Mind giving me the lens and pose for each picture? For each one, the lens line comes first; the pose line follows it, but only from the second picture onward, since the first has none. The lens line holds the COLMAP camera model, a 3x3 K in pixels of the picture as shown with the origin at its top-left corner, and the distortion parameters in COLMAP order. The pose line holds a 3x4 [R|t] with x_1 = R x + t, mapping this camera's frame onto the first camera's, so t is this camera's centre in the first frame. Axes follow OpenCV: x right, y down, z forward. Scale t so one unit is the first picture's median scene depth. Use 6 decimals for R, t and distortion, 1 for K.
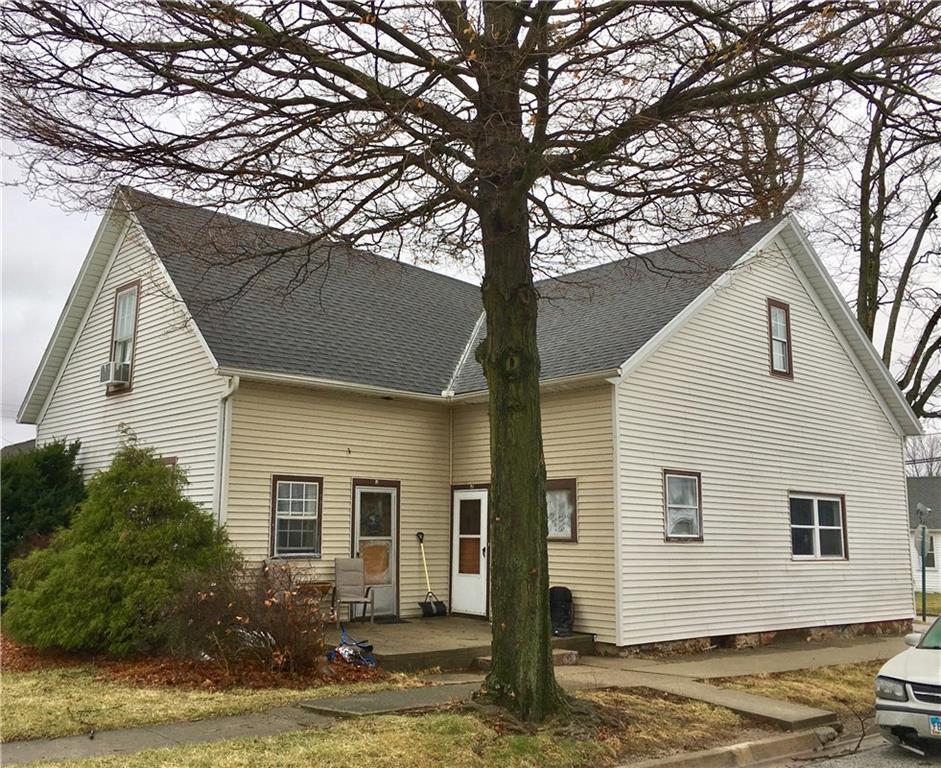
lens RADIAL K [[983.7, 0, 470.5], [0, 983.7, 384.0], [0, 0, 1]] dist [-0.005966, 0.000302]
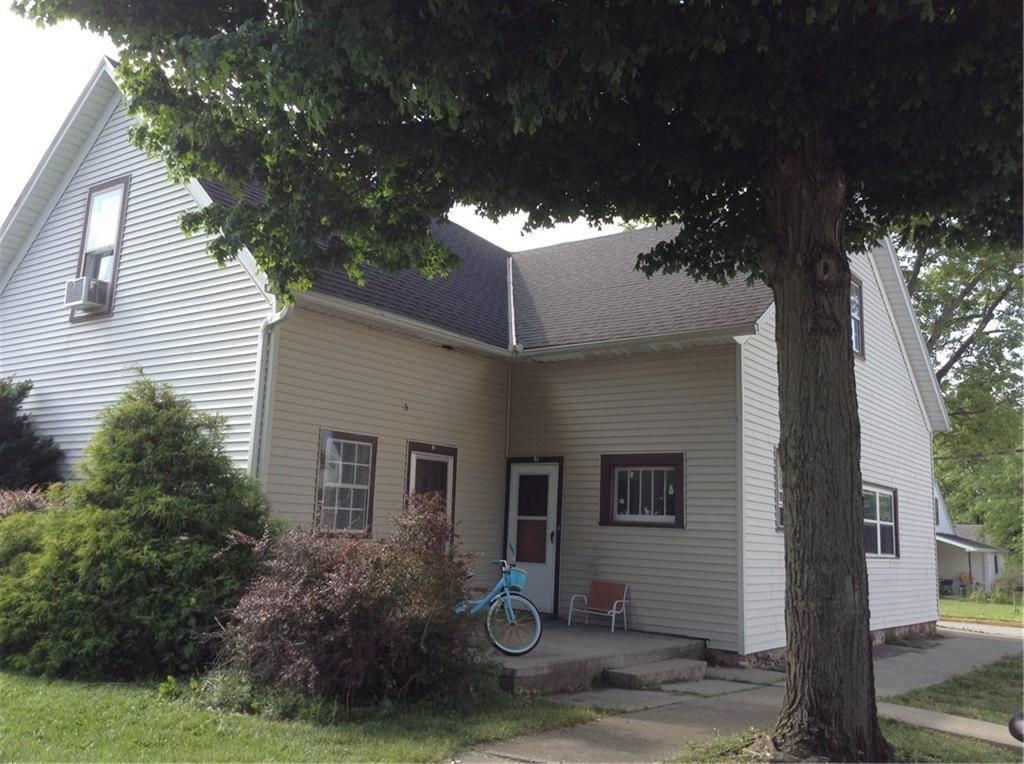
lens RADIAL K [[943.7, 0, 539.7], [0, 943.7, 381.7], [0, 0, 1]] dist [0.012119, 0.003701]
pose [[0.978741, 0.062478, 0.195352, -0.156817], [-0.062428, 0.998029, -0.006417, 0.042055], [-0.195368, -0.005915, 0.980712, 0.201289]]
